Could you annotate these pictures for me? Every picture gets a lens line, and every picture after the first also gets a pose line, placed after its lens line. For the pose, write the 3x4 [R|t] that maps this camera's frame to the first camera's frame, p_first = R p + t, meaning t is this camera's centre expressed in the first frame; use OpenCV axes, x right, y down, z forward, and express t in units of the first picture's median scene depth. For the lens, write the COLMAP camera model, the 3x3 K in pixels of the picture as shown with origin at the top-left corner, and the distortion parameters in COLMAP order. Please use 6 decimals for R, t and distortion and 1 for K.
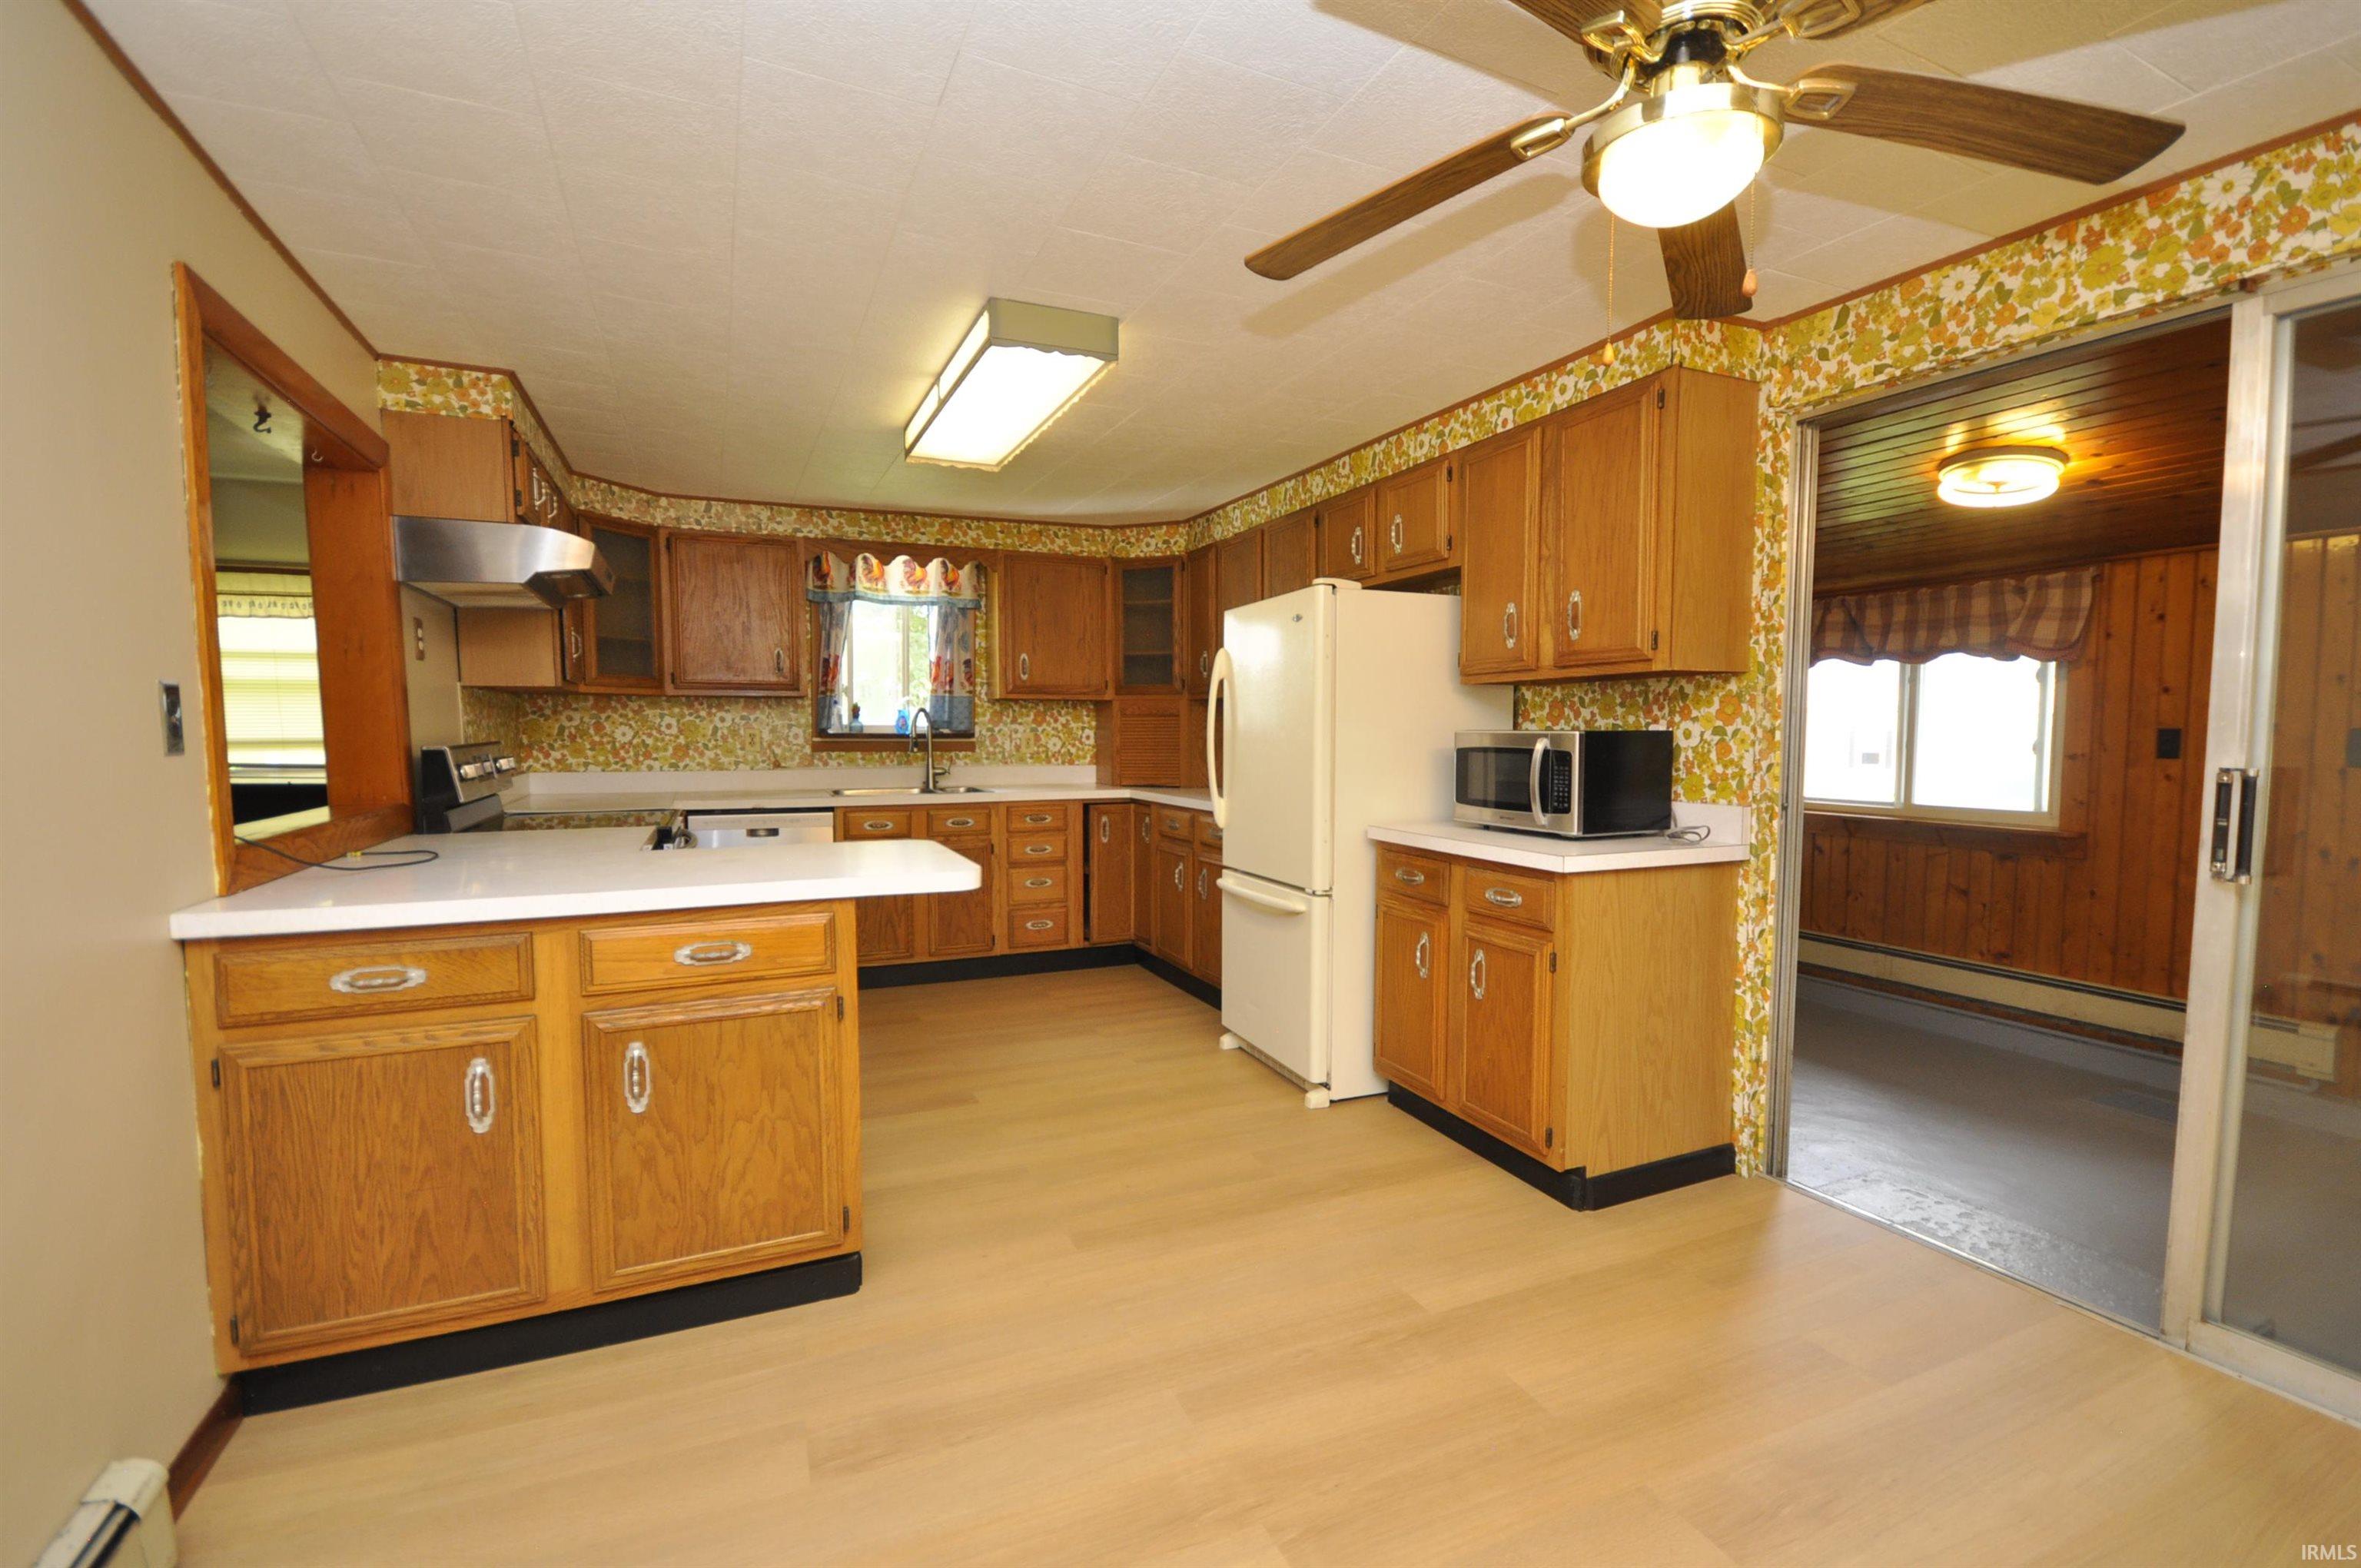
lens RADIAL K [[1026.8, 0, 1178.6], [0, 1026.8, 796.8], [0, 0, 1]] dist [0.002436, -0.006333]
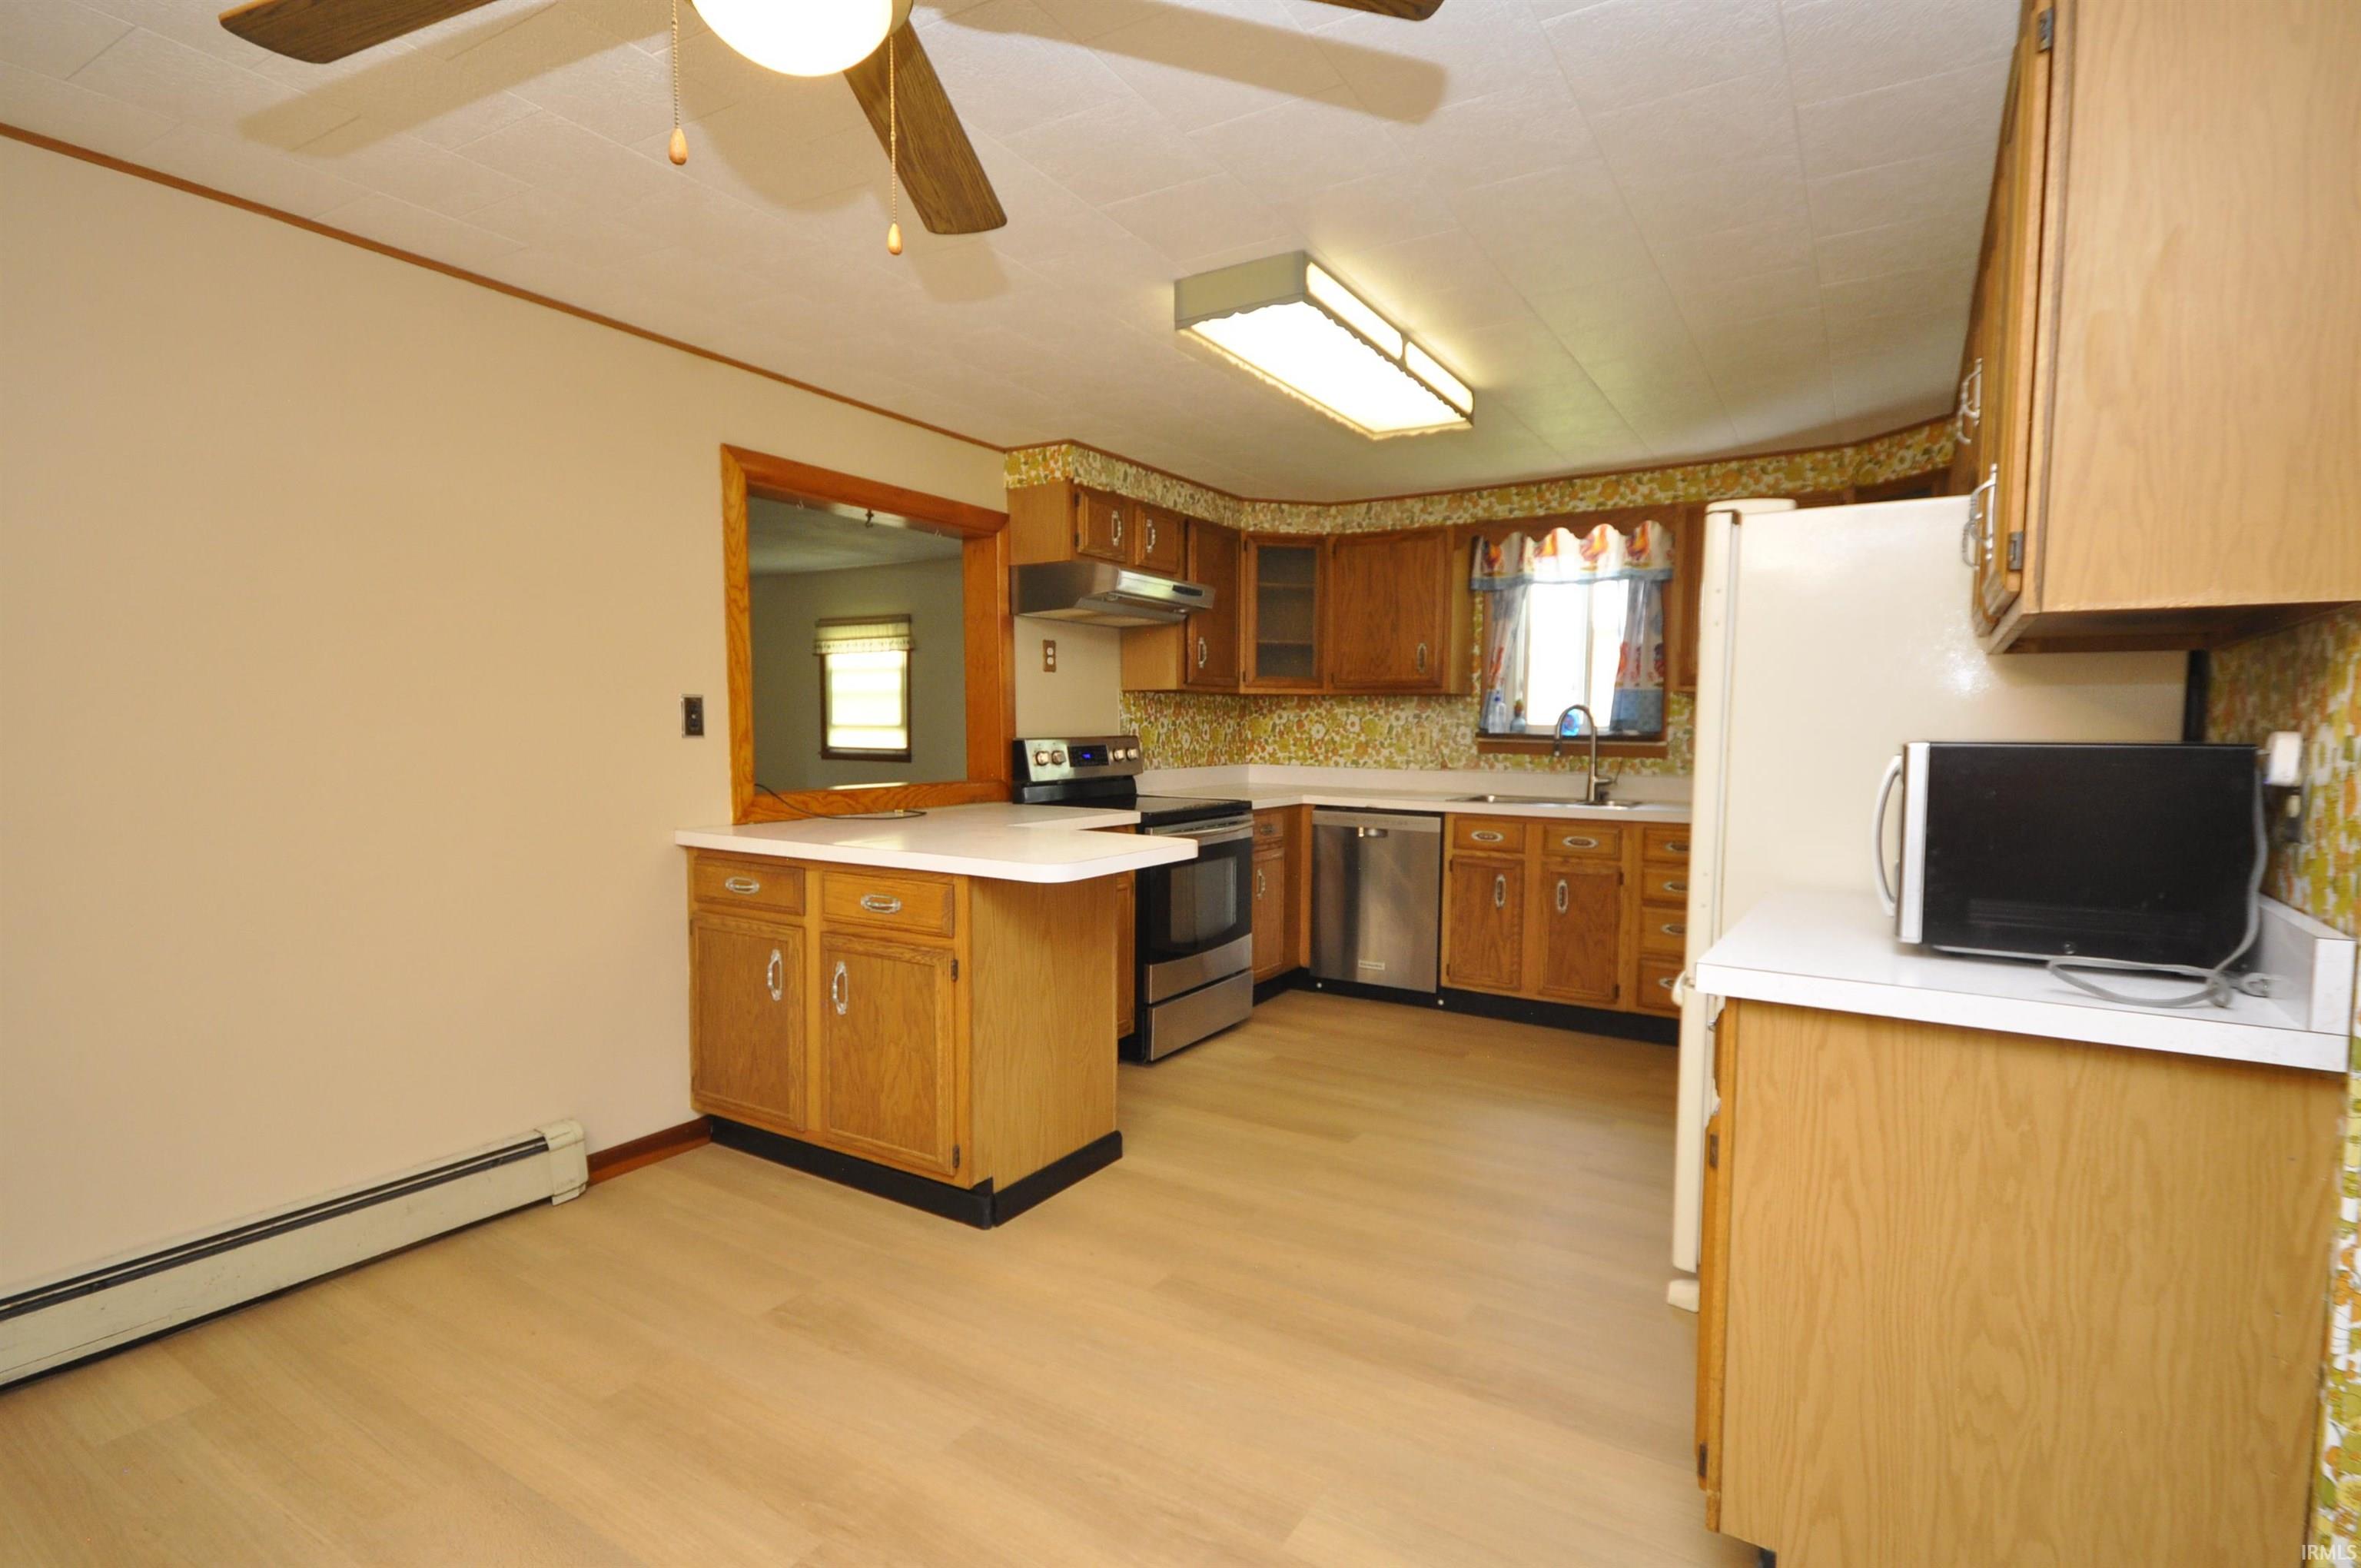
lens RADIAL K [[1145.0, 0, 1178.2], [0, 1145.0, 794.9], [0, 0, 1]] dist [0.015026, 0.000098]
pose [[0.562079, 0.057457, -0.825086, 0.374524], [-0.063819, 0.997623, 0.025996, -0.016753], [0.824618, 0.038044, 0.564409, 0.207671]]
